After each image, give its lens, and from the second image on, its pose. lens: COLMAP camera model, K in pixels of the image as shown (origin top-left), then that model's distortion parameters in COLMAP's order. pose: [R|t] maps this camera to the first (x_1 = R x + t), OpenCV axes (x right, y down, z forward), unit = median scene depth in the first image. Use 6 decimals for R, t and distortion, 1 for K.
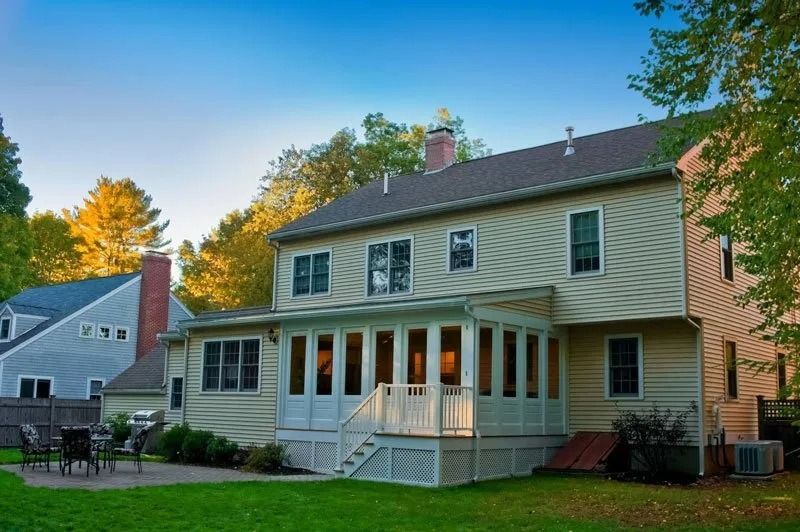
lens RADIAL K [[834.6, 0, 397.2], [0, 834.6, 289.9], [0, 0, 1]] dist [-0.088068, 0.012664]
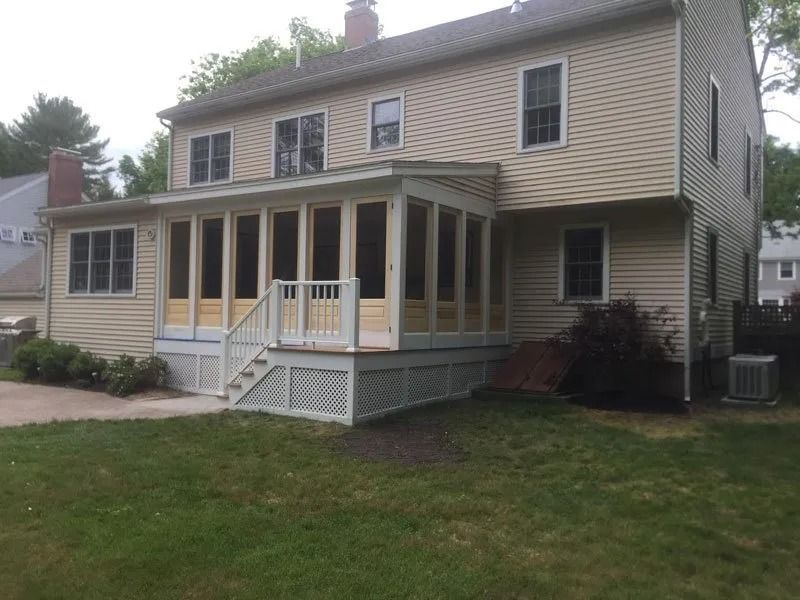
lens RADIAL K [[677.9, 0, 400.0], [0, 677.9, 300.0], [0, 0, 1]] dist [0.018523, 0.002109]
pose [[0.994402, 0.001659, 0.105647, 0.022864], [-0.014602, 0.992440, 0.121856, 0.047886], [-0.104646, -0.122717, 0.986909, 0.343941]]
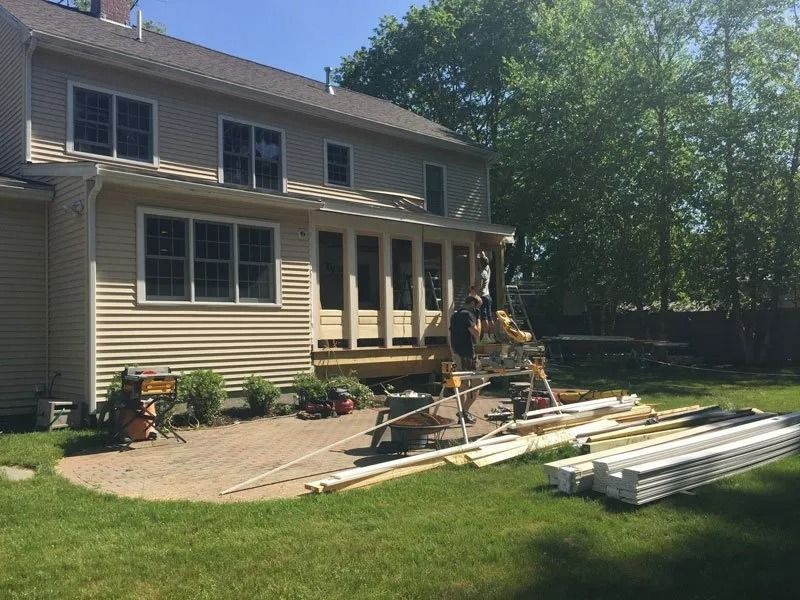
lens RADIAL K [[677.9, 0, 400.0], [0, 677.9, 300.0], [0, 0, 1]] dist [0.018523, 0.002109]
pose [[0.129728, 0.045915, 0.990486, -0.780000], [-0.107142, 0.993728, -0.032033, 0.137048], [-0.985744, -0.101968, 0.133834, 0.885558]]
